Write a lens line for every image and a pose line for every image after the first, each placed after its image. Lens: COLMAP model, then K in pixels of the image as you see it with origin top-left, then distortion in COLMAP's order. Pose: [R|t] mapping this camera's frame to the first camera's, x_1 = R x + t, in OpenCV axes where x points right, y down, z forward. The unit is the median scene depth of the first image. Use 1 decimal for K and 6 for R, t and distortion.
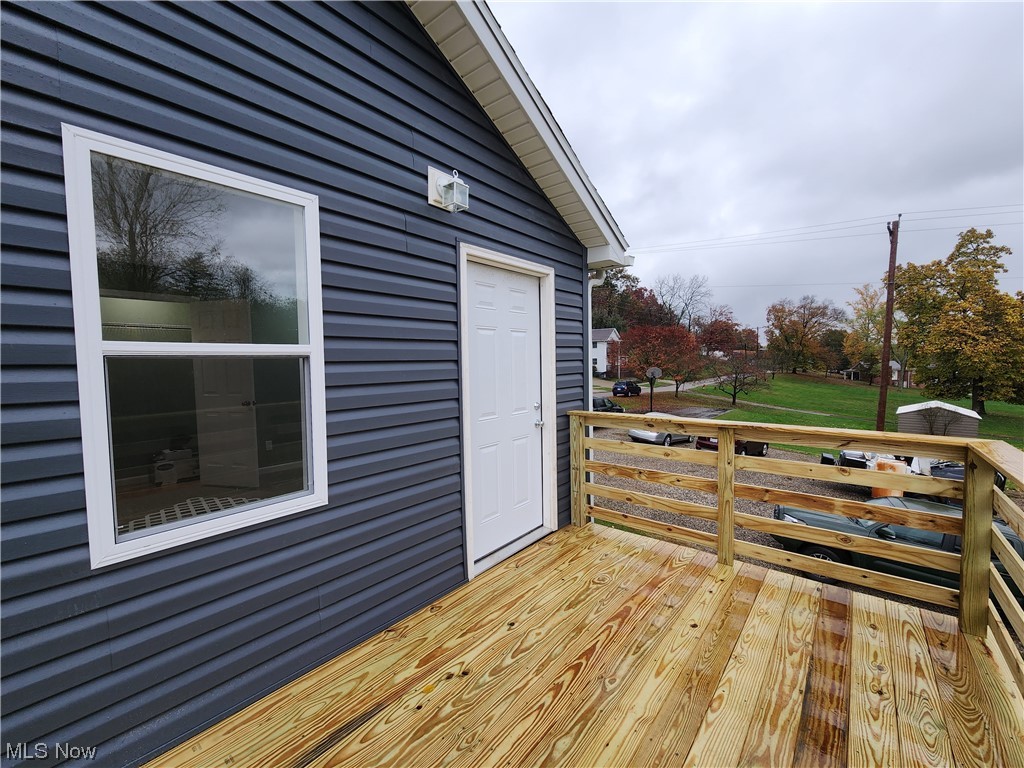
lens RADIAL K [[420.9, 0, 512.0], [0, 420.9, 384.0], [0, 0, 1]] dist [-0.000037, -0.000028]
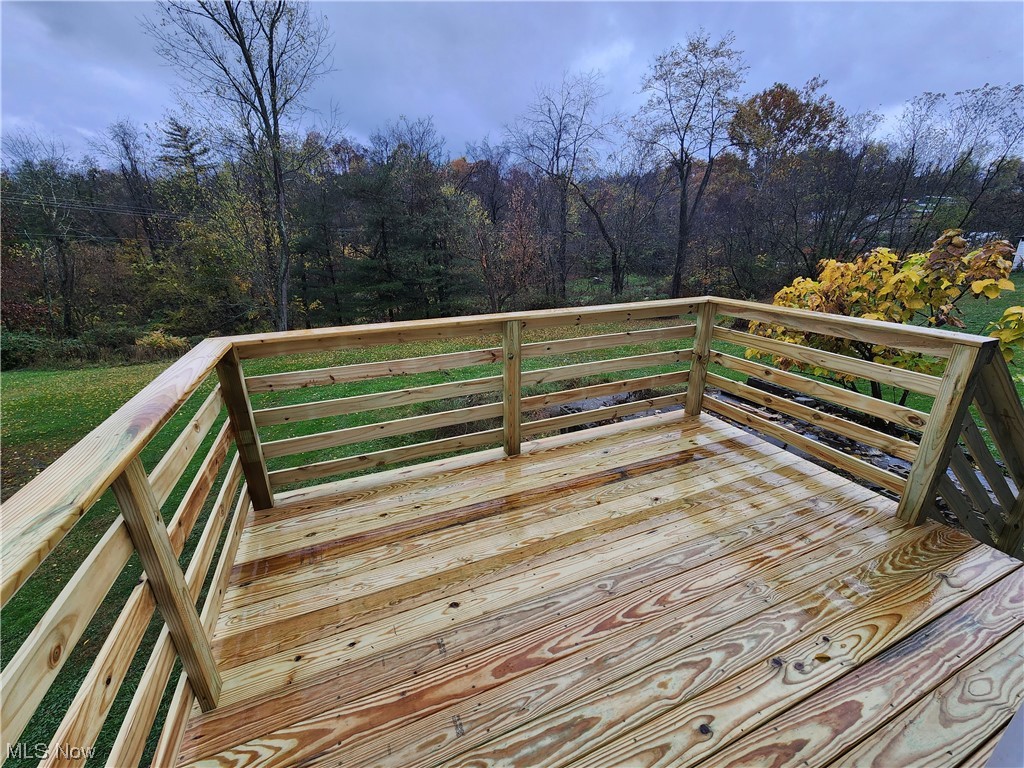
lens RADIAL K [[420.9, 0, 512.0], [0, 420.9, 384.0], [0, 0, 1]] dist [-0.000037, -0.000028]
pose [[-0.884944, -0.128228, 0.447696, 0.040982], [0.050493, 0.929258, 0.365964, -0.106339], [-0.462953, 0.346463, -0.815867, 1.626485]]
